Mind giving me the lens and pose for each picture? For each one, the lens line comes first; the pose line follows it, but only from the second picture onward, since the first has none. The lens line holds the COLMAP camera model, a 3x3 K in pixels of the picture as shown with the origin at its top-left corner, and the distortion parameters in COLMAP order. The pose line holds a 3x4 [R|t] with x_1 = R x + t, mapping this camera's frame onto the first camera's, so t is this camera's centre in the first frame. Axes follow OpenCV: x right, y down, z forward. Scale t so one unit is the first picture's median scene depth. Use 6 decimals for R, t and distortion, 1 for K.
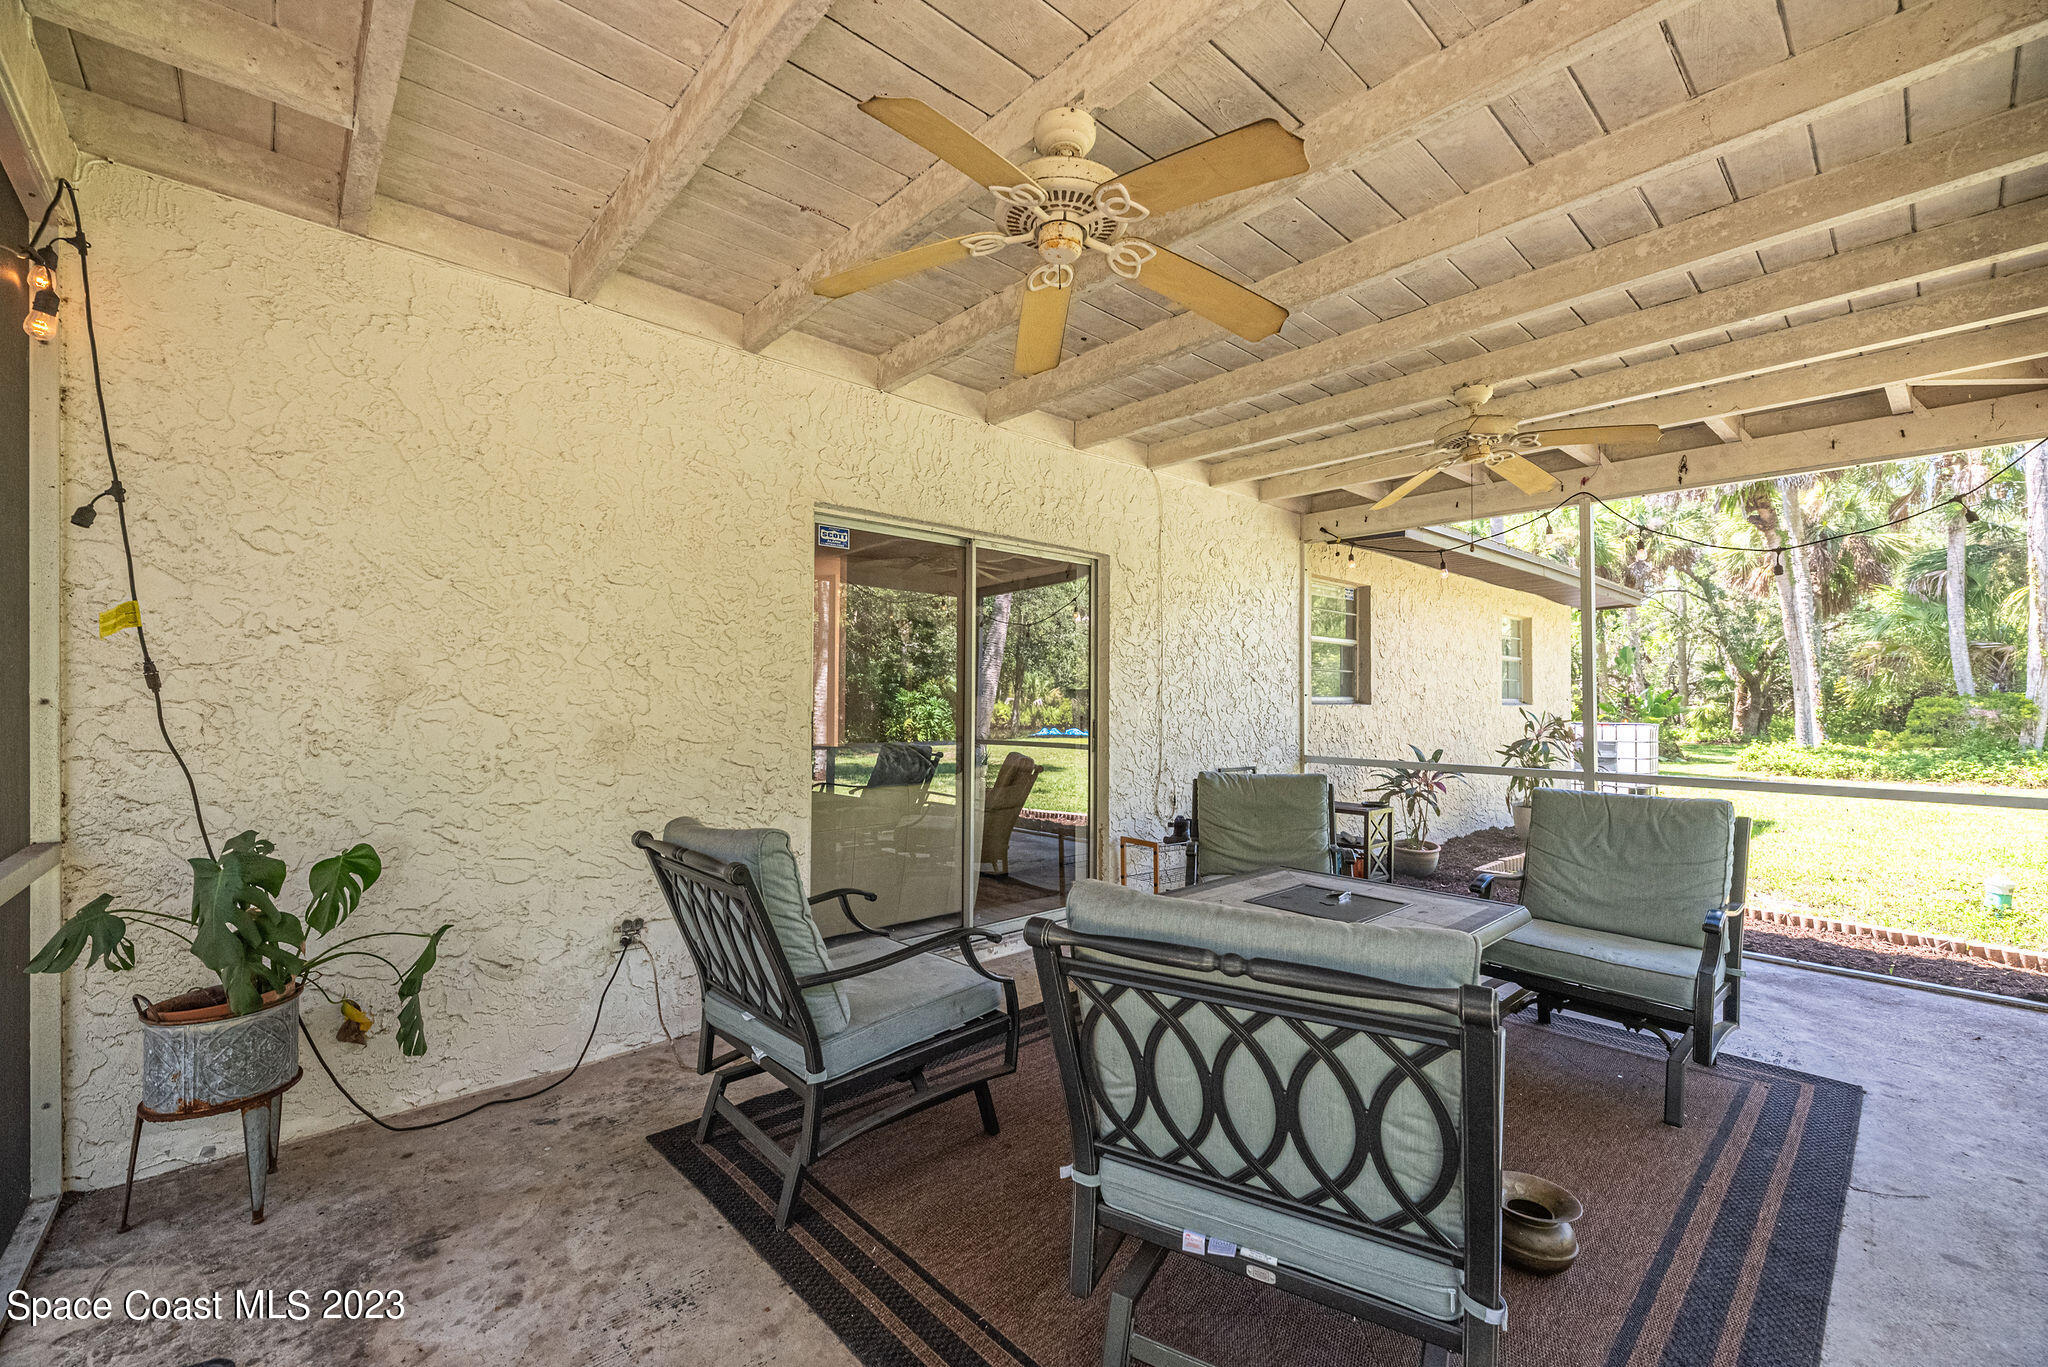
lens RADIAL K [[842.4, 0, 1015.8], [0, 842.4, 689.6], [0, 0, 1]] dist [0.000845, 0.000047]
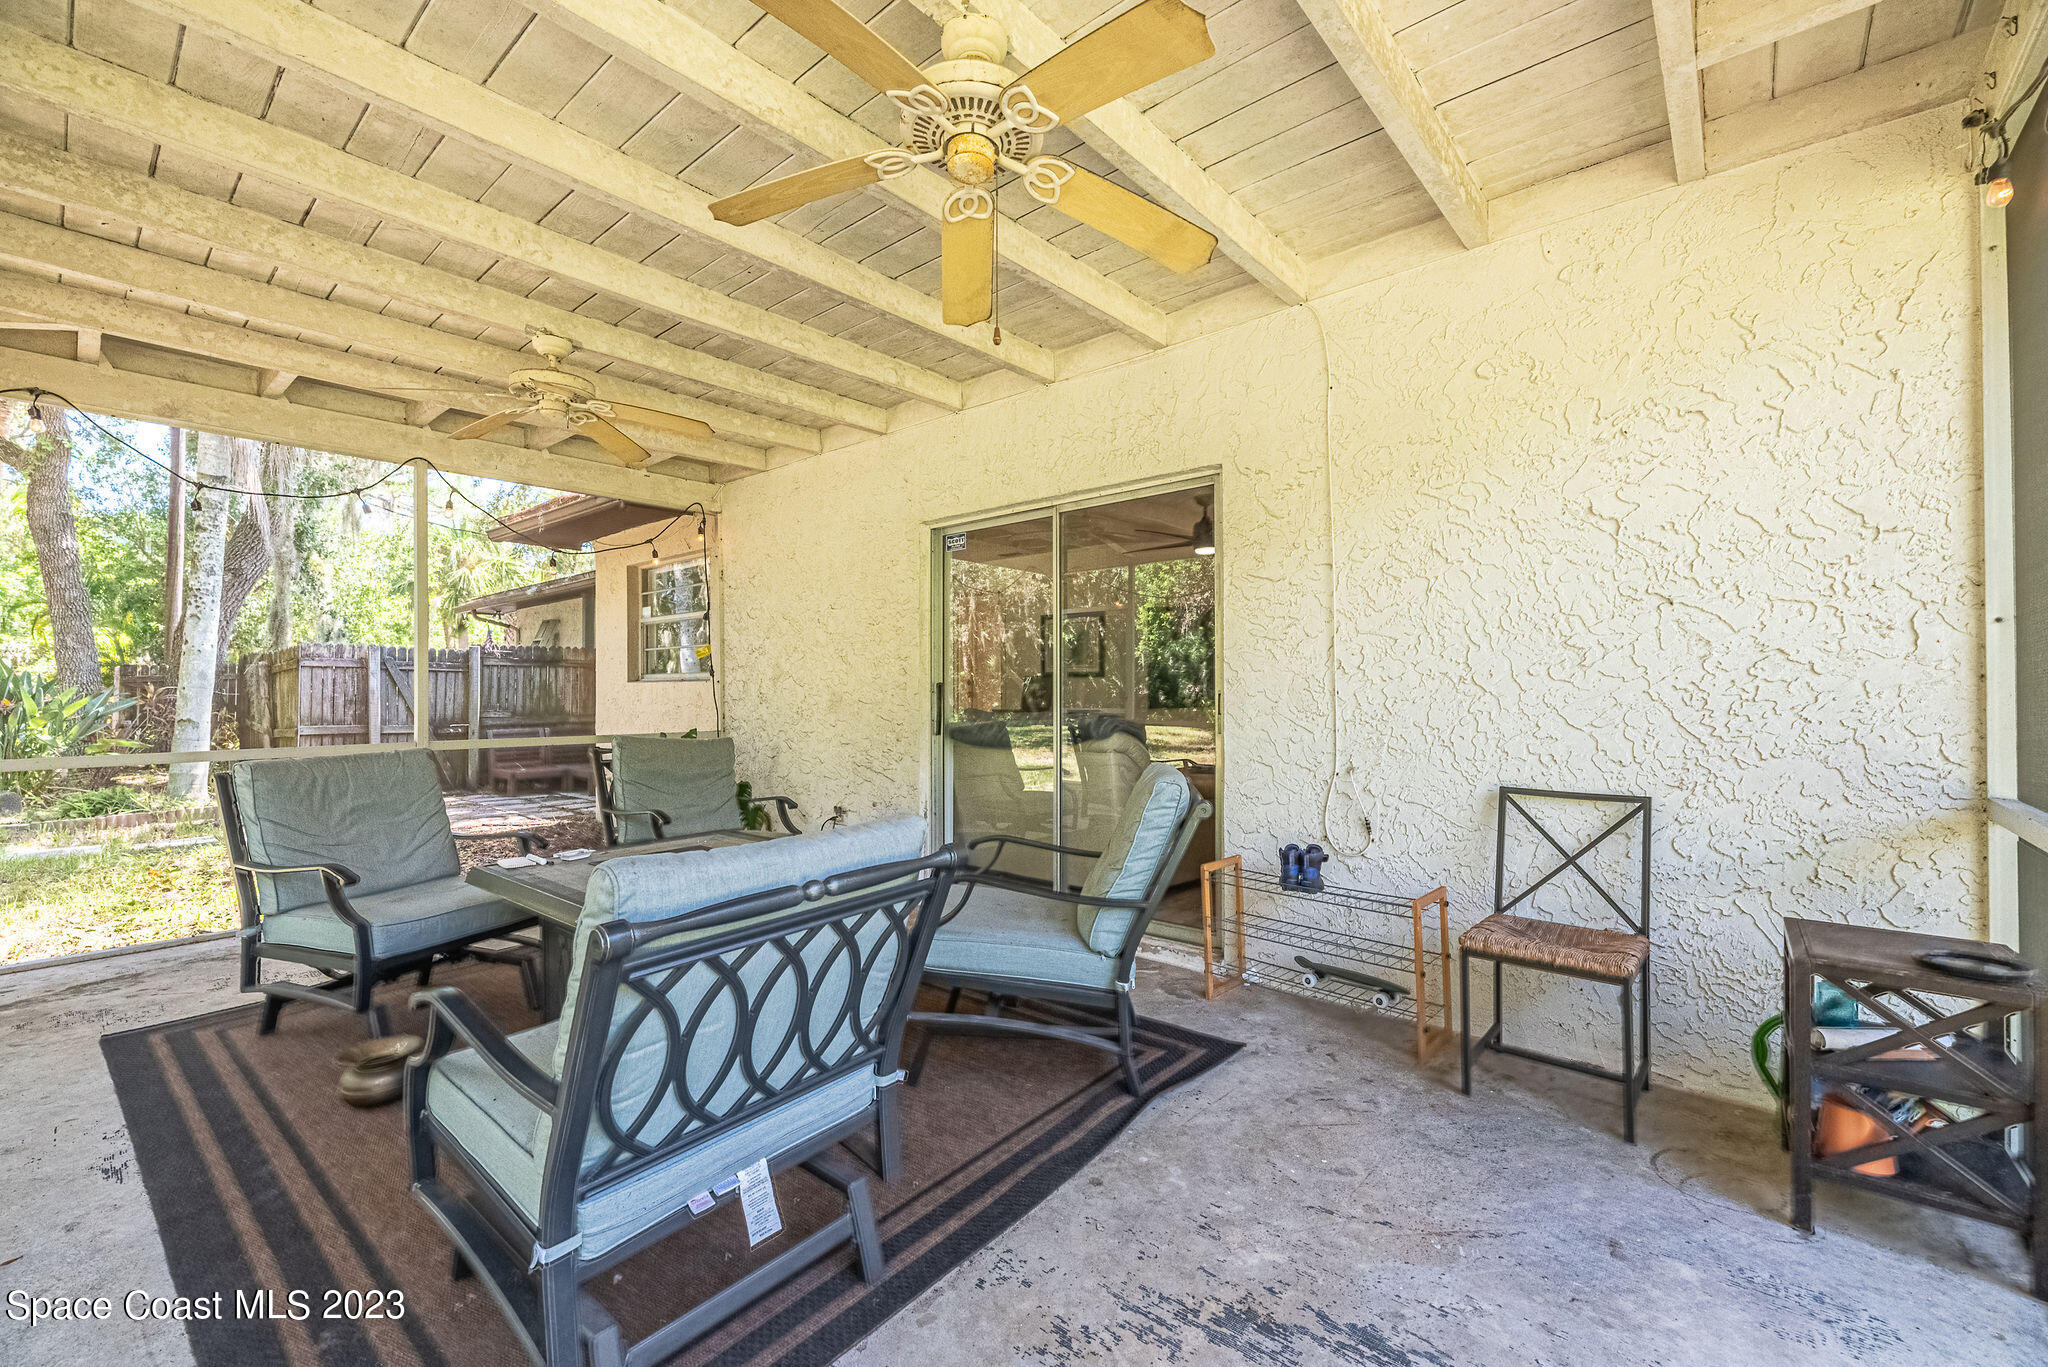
lens RADIAL K [[842.4, 0, 1015.6], [0, 842.4, 692.7], [0, 0, 1]] dist [0.000845, 0.000047]
pose [[0.124398, -0.011070, -0.992171, 1.302607], [0.015498, 0.999837, -0.009213, 0.067809], [0.992111, -0.014231, 0.124549, 1.178432]]
